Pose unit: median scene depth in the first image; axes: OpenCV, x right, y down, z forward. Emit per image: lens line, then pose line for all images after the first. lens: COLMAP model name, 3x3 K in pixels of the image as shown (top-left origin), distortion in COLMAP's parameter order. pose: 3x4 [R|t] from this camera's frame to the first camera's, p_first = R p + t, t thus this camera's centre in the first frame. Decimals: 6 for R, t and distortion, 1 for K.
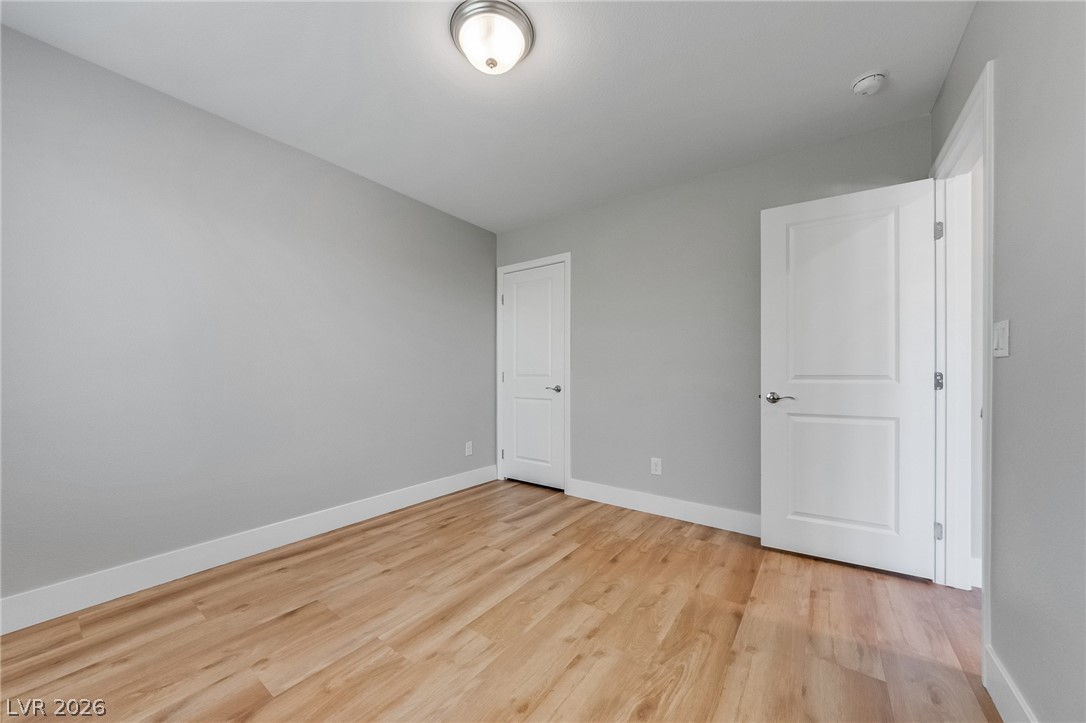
lens RADIAL K [[392.5, 0, 538.3], [0, 392.5, 373.6], [0, 0, 1]] dist [0.000283, 0.000129]
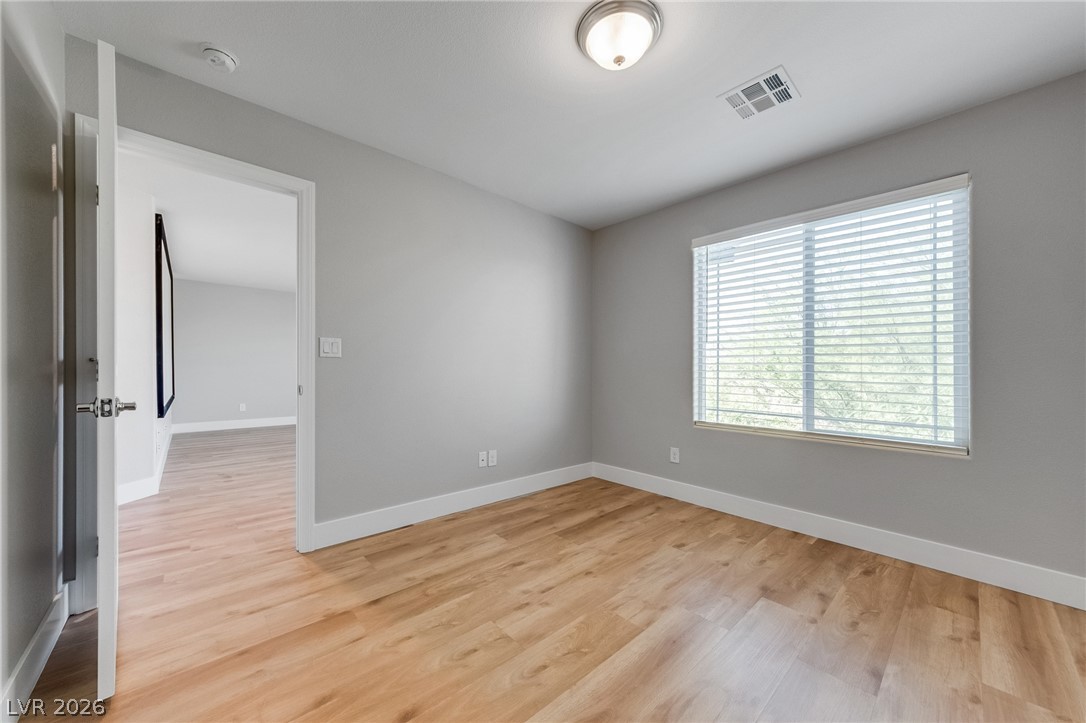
lens RADIAL K [[392.5, 0, 538.3], [0, 392.5, 373.6], [0, 0, 1]] dist [0.000283, 0.000129]
pose [[-0.979893, -0.018228, 0.198688, -0.089543], [-0.016002, 0.999790, 0.012806, -0.001788], [-0.198880, 0.009370, -0.979979, 1.657984]]
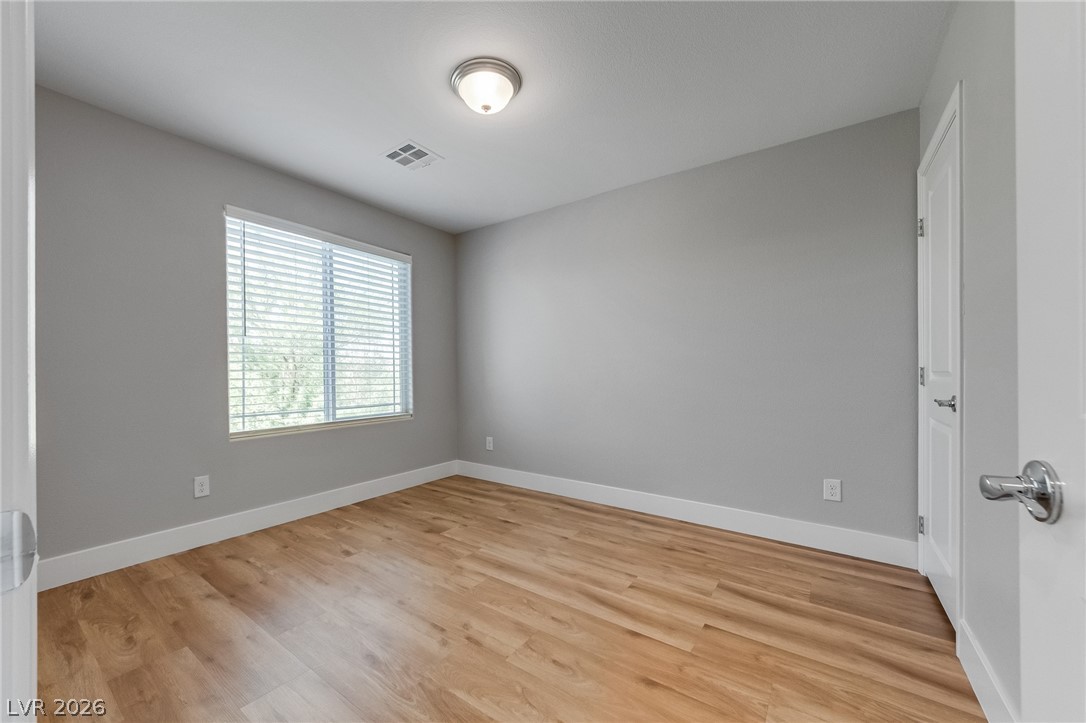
lens RADIAL K [[422.0, 0, 498.3], [0, 422.0, 372.8], [0, 0, 1]] dist [0.000921, -0.000052]
pose [[-0.028138, 0.000899, -0.999604, 0.944532], [-0.000290, 1.000000, 0.000907, 0.001103], [0.999604, 0.000316, -0.028138, 0.877828]]
